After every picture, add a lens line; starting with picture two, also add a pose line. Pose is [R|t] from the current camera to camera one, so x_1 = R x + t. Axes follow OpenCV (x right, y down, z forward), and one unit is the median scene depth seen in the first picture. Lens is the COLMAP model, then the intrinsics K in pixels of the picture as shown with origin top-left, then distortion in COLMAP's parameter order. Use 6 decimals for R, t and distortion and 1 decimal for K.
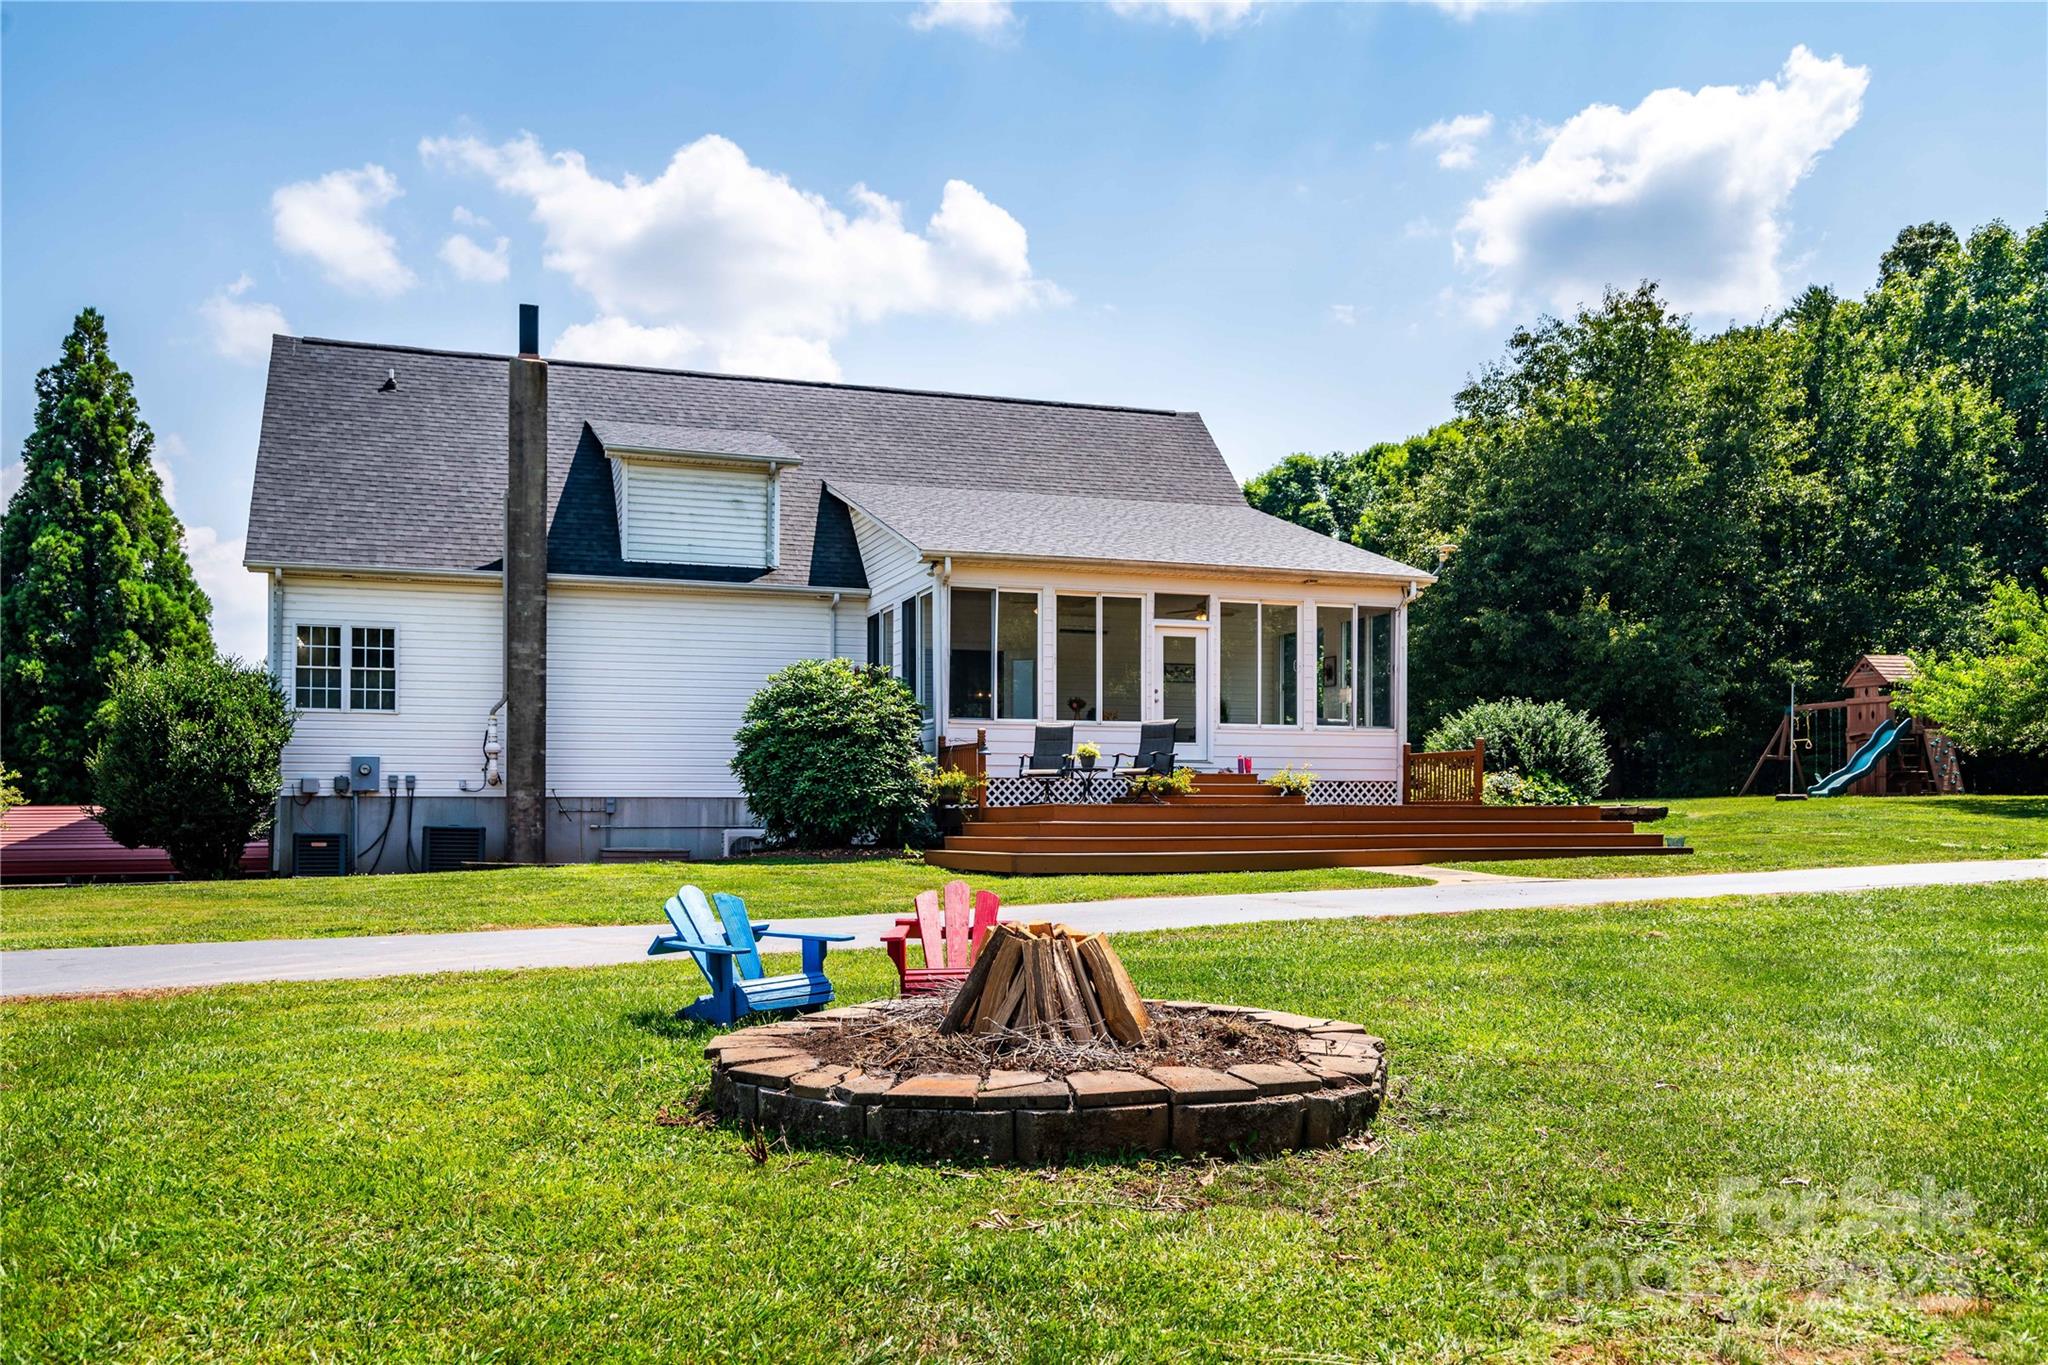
lens RADIAL K [[1705.0, 0, 1024.0], [0, 1705.0, 682.5], [0, 0, 1]] dist [-0.075444, -0.000160]
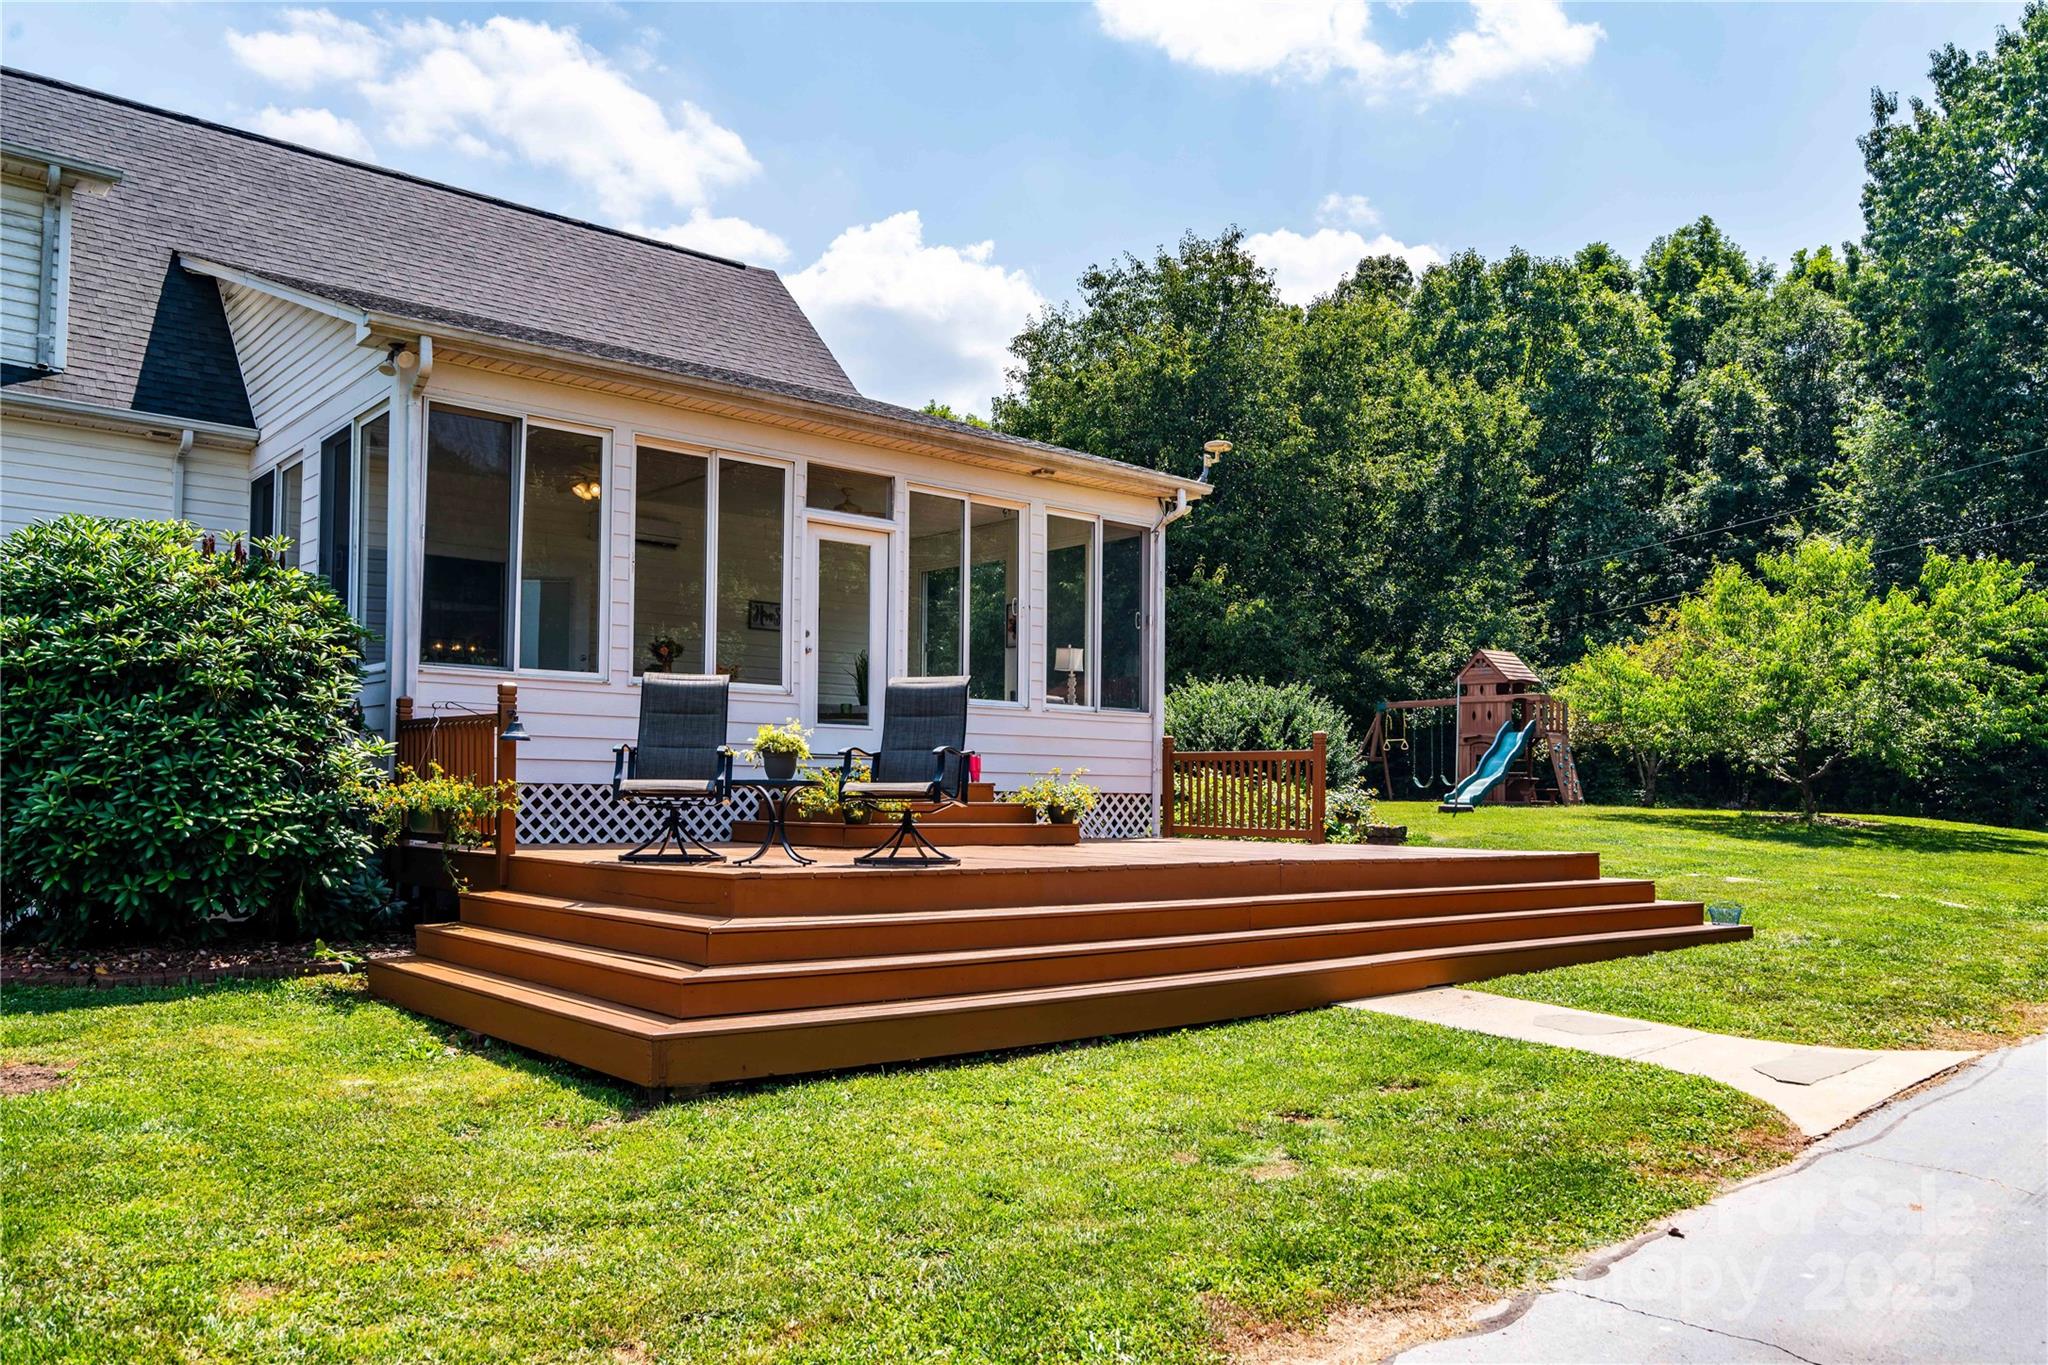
lens RADIAL K [[1501.3, 0, 1027.8], [0, 1501.3, 732.9], [0, 0, 1]] dist [0.007948, -0.002312]
pose [[0.931431, 0.027265, 0.362896, -0.035458], [-0.042550, 0.998509, 0.034192, 0.017931], [-0.361422, -0.047289, 0.931202, 0.498223]]
